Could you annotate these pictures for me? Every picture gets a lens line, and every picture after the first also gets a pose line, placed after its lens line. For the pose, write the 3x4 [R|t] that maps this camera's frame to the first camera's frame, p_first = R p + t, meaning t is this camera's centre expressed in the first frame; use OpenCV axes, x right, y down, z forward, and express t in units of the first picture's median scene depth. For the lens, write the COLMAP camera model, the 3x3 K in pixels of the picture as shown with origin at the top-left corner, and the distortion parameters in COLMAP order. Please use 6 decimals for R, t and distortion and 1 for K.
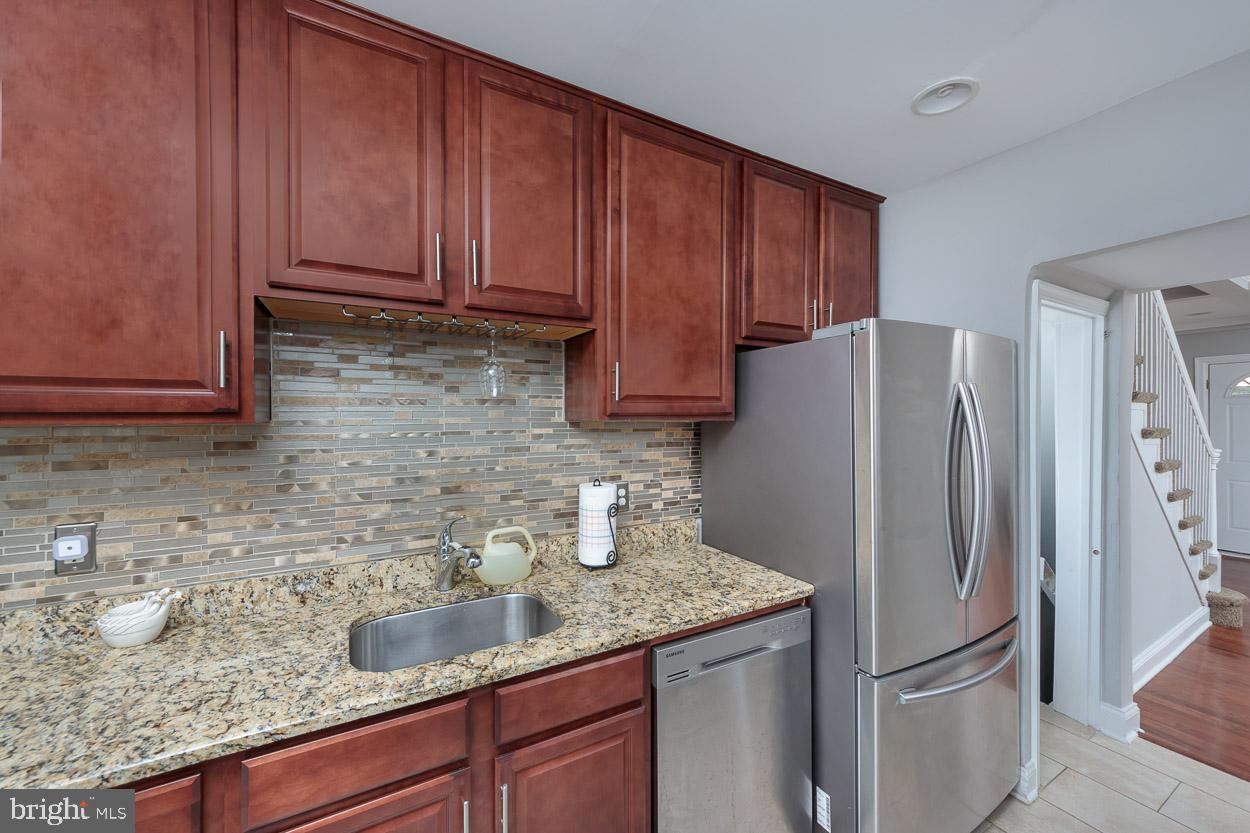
lens RADIAL K [[472.2, 0, 616.3], [0, 472.2, 415.6], [0, 0, 1]] dist [0.004607, 0.000116]
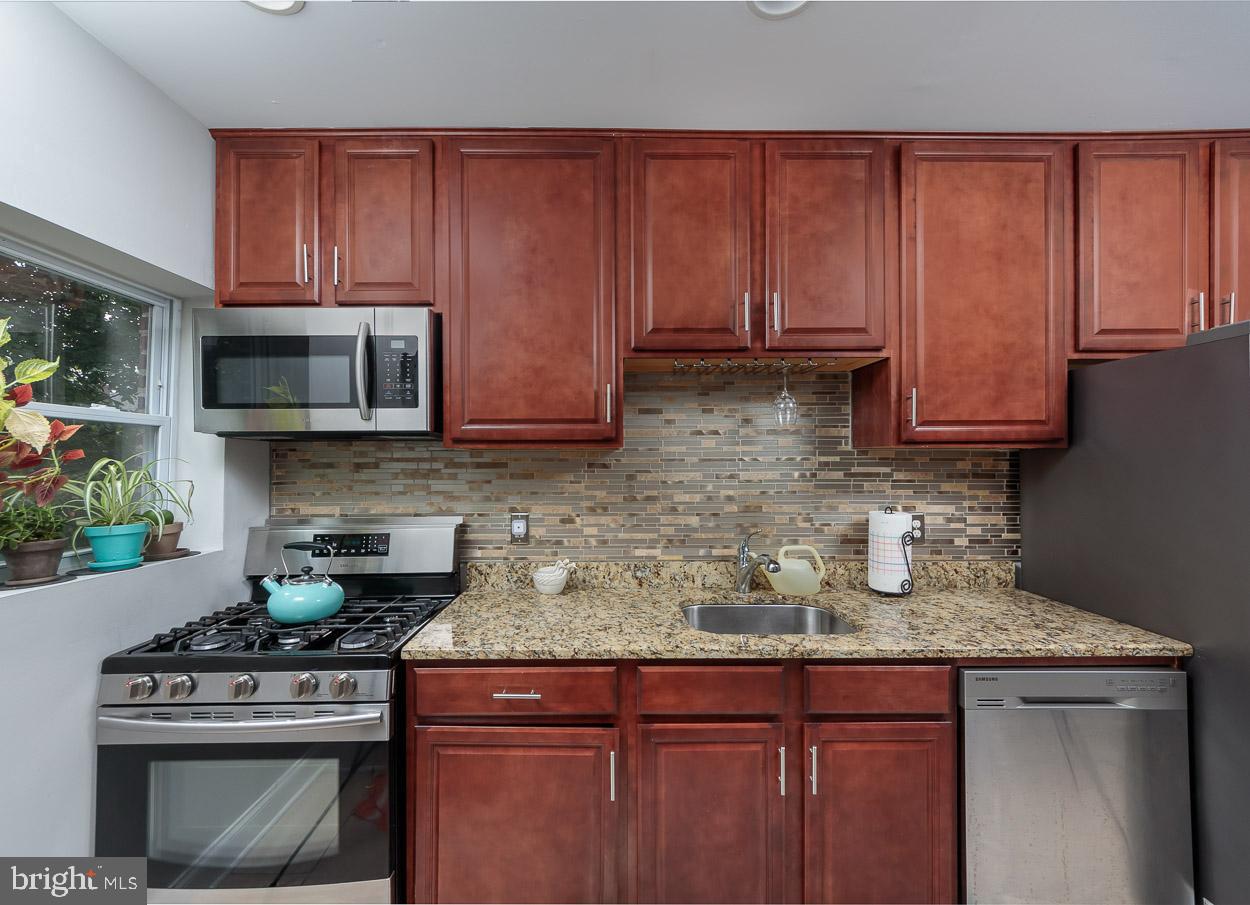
lens RADIAL K [[511.5, 0, 614.8], [0, 511.5, 452.0], [0, 0, 1]] dist [0.002175, -0.001791]
pose [[0.879490, -0.004662, -0.475895, -0.043866], [0.000084, 0.999954, -0.009640, 0.035821], [0.475918, 0.008439, 0.879449, -0.289808]]
